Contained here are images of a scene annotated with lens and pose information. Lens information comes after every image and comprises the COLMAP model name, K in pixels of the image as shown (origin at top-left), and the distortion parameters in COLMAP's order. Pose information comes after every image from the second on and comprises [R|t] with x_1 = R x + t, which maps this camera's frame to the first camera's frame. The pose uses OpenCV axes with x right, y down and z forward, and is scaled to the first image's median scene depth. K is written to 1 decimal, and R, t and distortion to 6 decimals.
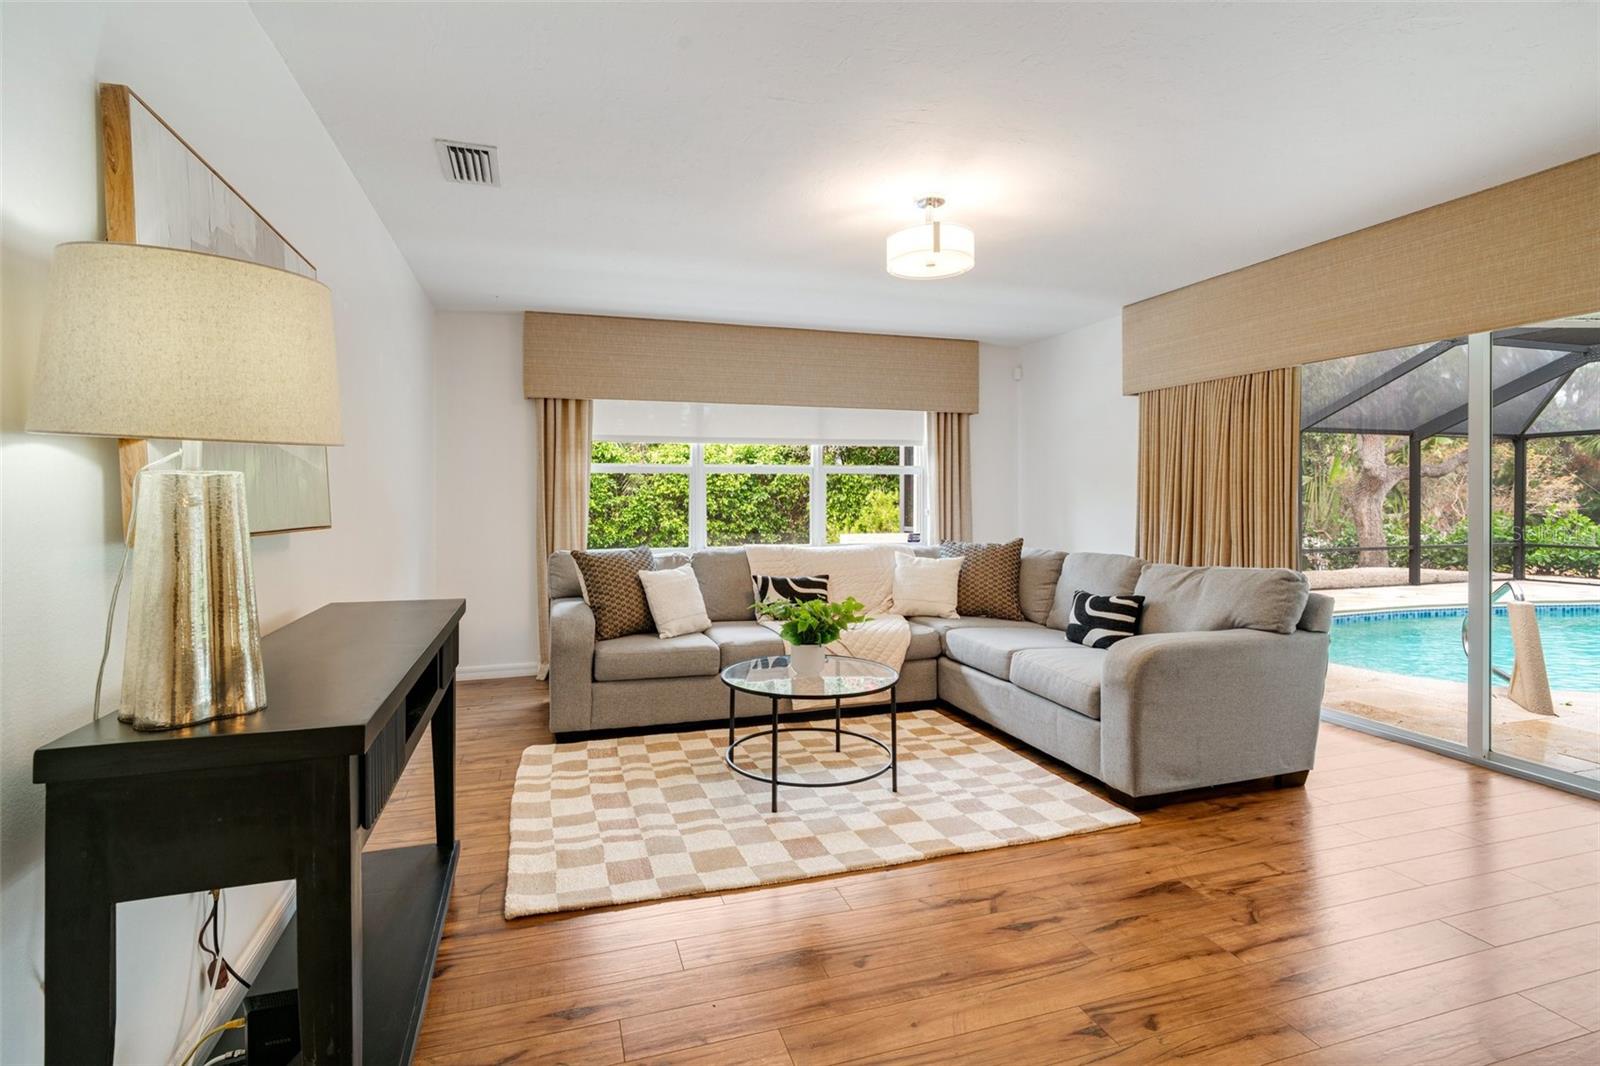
lens RADIAL K [[773.0, 0, 783.2], [0, 773.0, 495.7], [0, 0, 1]] dist [-0.013746, -0.000234]
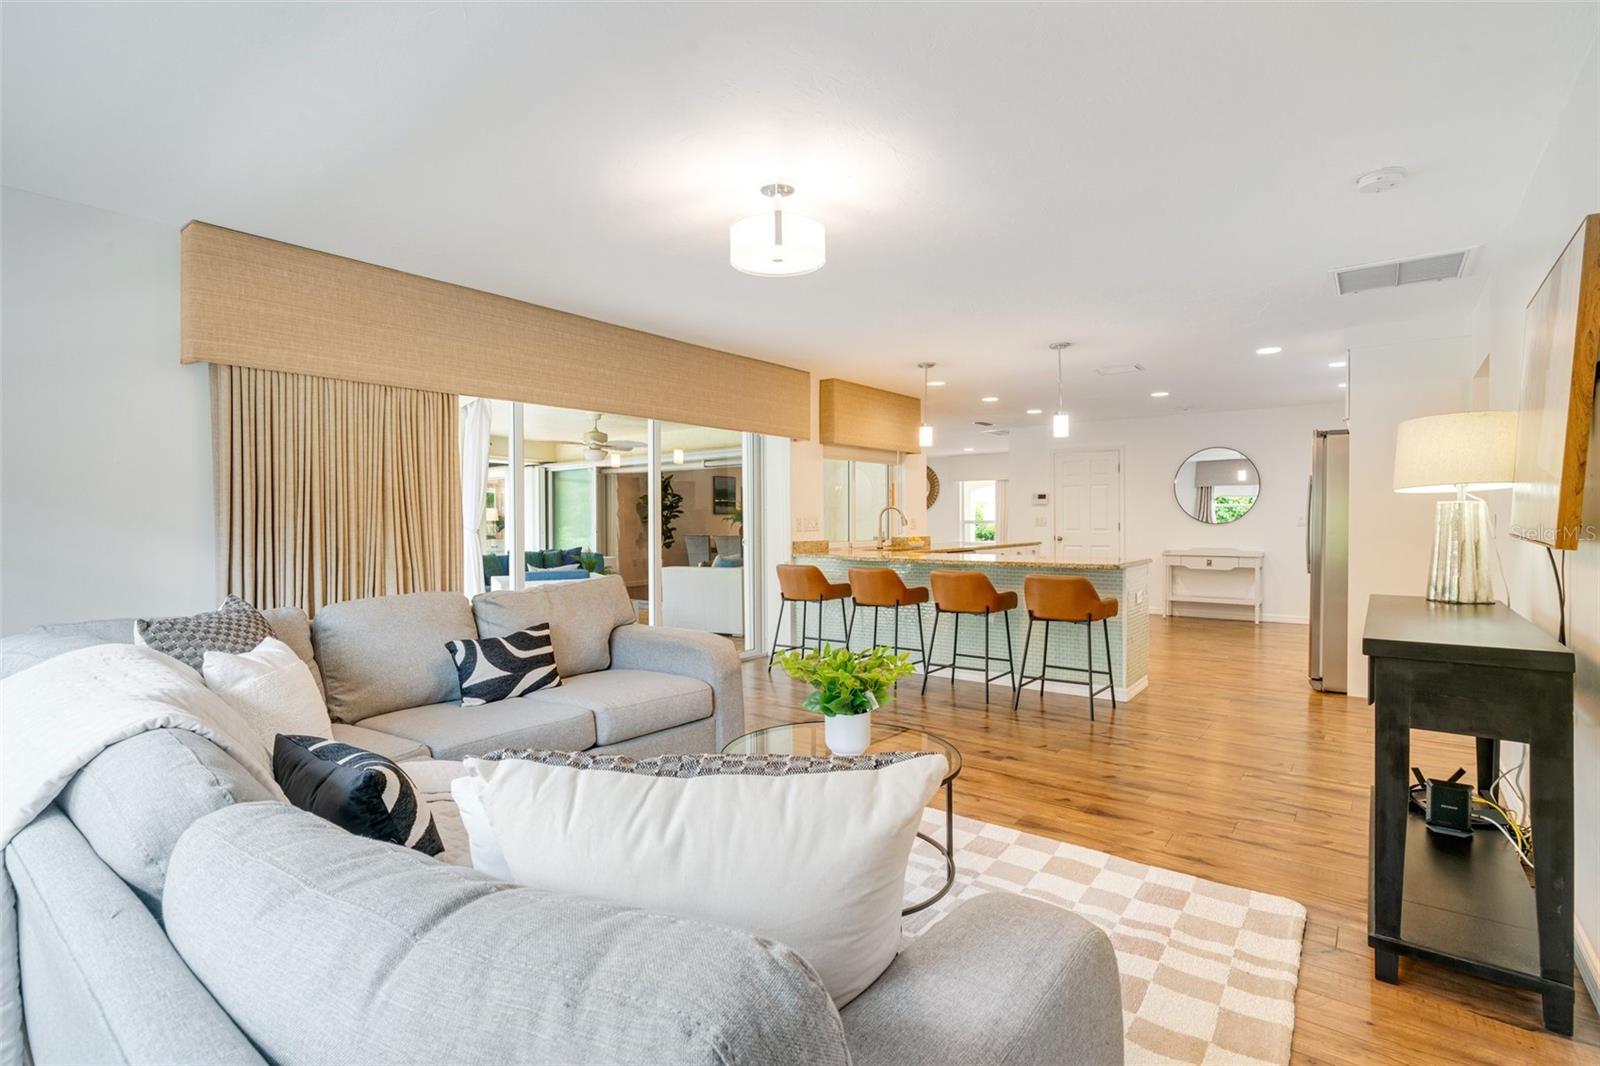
lens RADIAL K [[758.6, 0, 800.0], [0, 758.6, 533.0], [0, 0, 1]] dist [-0.018465, -0.000234]
pose [[-0.578296, -0.010432, 0.815760, -0.417727], [0.006254, 0.999832, 0.017219, 0.005006], [-0.815803, 0.015060, -0.578134, 1.137532]]
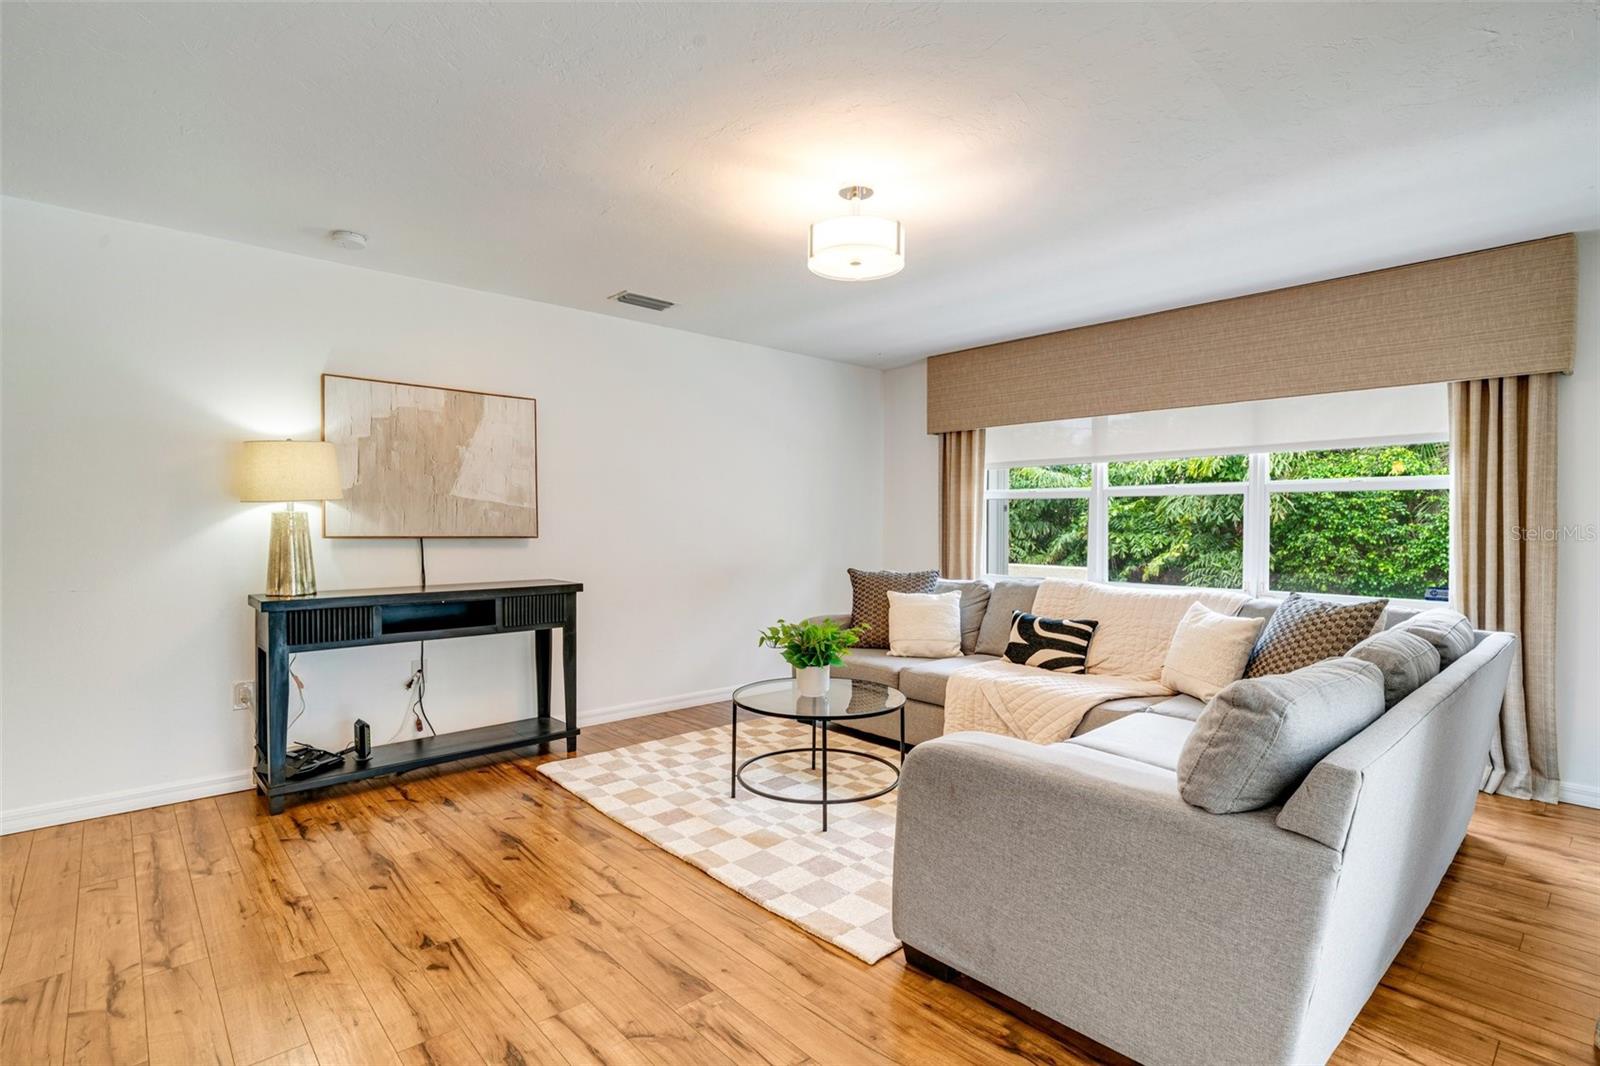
lens RADIAL K [[767.8, 0, 772.8], [0, 767.8, 532.2], [0, 0, 1]] dist [-0.011727, -0.000612]
pose [[0.411201, 0.016440, -0.911397, 0.734903], [-0.005322, 0.999864, 0.015635, -0.000886], [0.911529, -0.001579, 0.411232, 0.414448]]
